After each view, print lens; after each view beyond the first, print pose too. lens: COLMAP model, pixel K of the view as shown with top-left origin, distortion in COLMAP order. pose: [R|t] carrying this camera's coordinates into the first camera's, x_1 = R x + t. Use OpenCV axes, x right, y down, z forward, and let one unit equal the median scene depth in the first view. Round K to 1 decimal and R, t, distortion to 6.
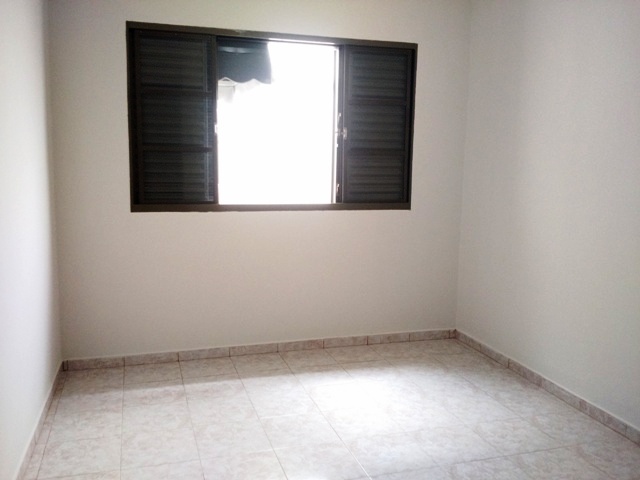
lens RADIAL K [[578.3, 0, 320.0], [0, 578.3, 217.3], [0, 0, 1]] dist [0.074732, -0.002622]
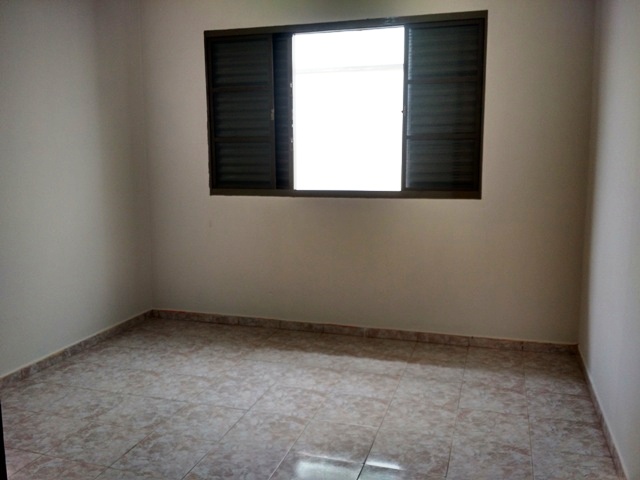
lens RADIAL K [[563.8, 0, 320.0], [0, 563.8, 240.0], [0, 0, 1]] dist [0.007019, -0.001154]
pose [[0.844020, 0.061494, -0.532775, 0.426570], [-0.030874, 0.997328, 0.066203, -0.000458], [0.535422, -0.039427, 0.843664, 0.137478]]
